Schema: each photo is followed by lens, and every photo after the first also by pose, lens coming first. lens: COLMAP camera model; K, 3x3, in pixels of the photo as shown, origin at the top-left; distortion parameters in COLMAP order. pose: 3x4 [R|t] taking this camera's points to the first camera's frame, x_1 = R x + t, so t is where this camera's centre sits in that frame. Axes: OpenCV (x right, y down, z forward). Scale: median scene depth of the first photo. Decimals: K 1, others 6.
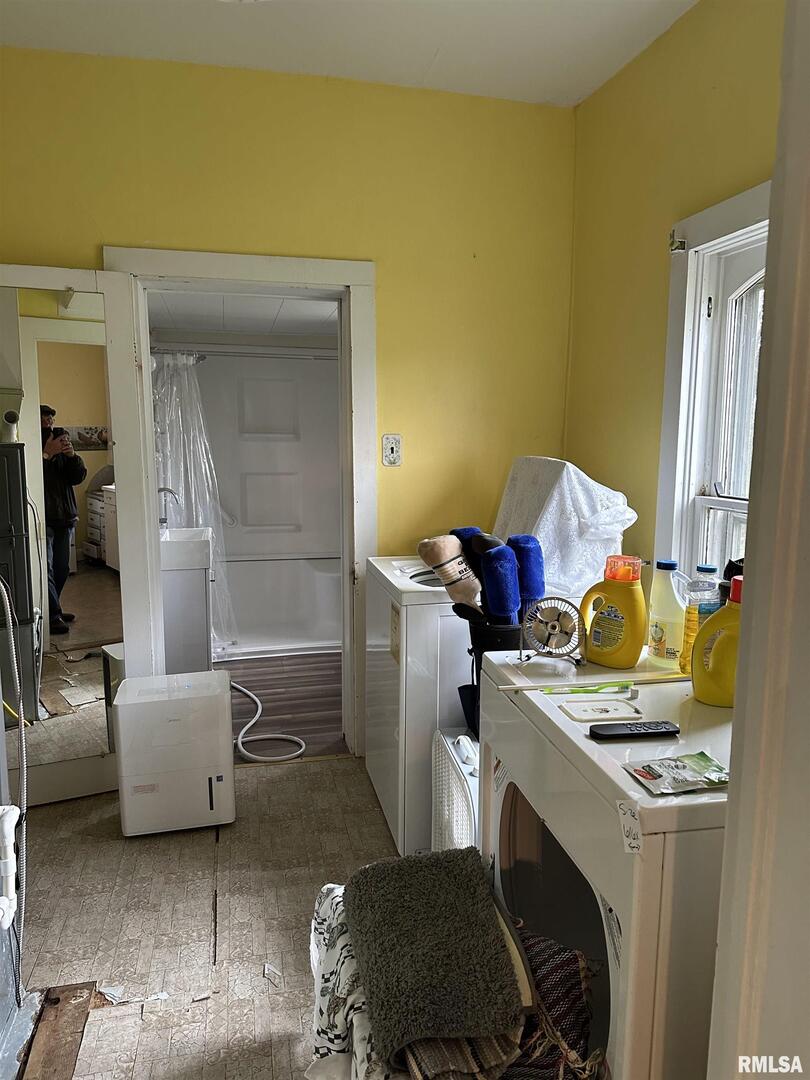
lens RADIAL K [[753.2, 0, 405.0], [0, 753.2, 540.0], [0, 0, 1]] dist [0.059315, -0.050768]
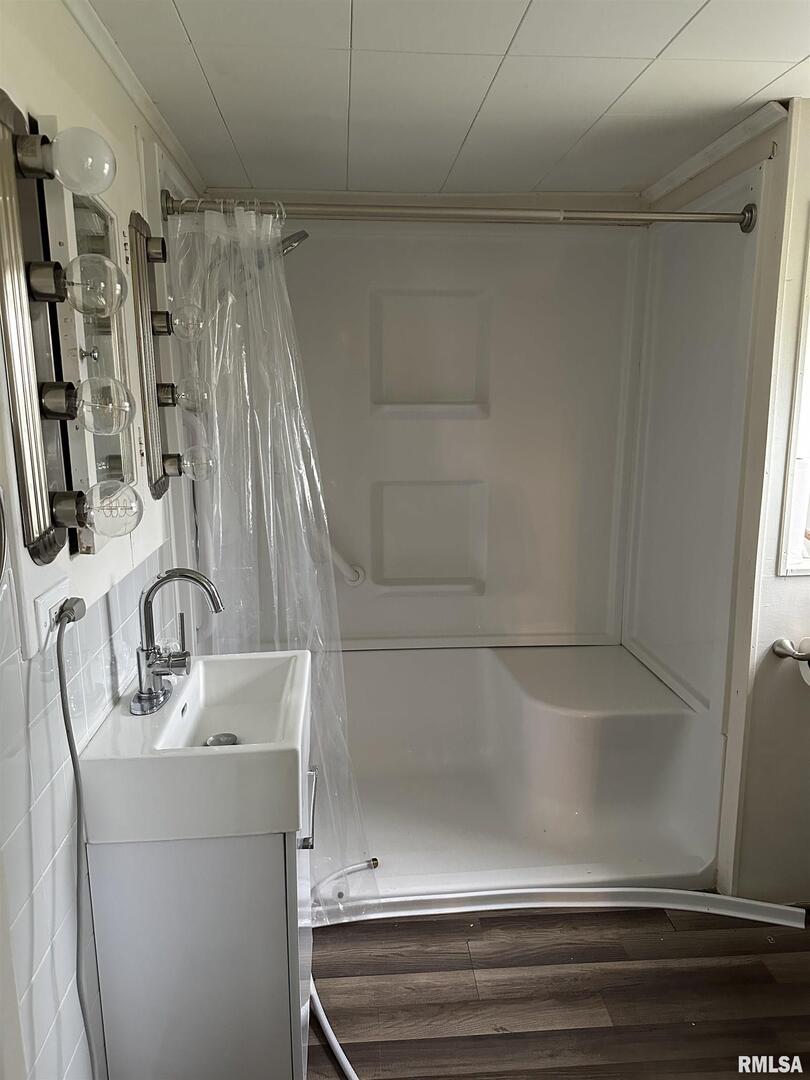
lens RADIAL K [[753.2, 0, 405.0], [0, 753.2, 540.0], [0, 0, 1]] dist [0.059315, -0.050768]
pose [[0.990155, 0.029223, -0.136890, -0.145683], [-0.020257, 0.997585, 0.066442, -0.096297], [0.138501, -0.063015, 0.988355, 0.580205]]
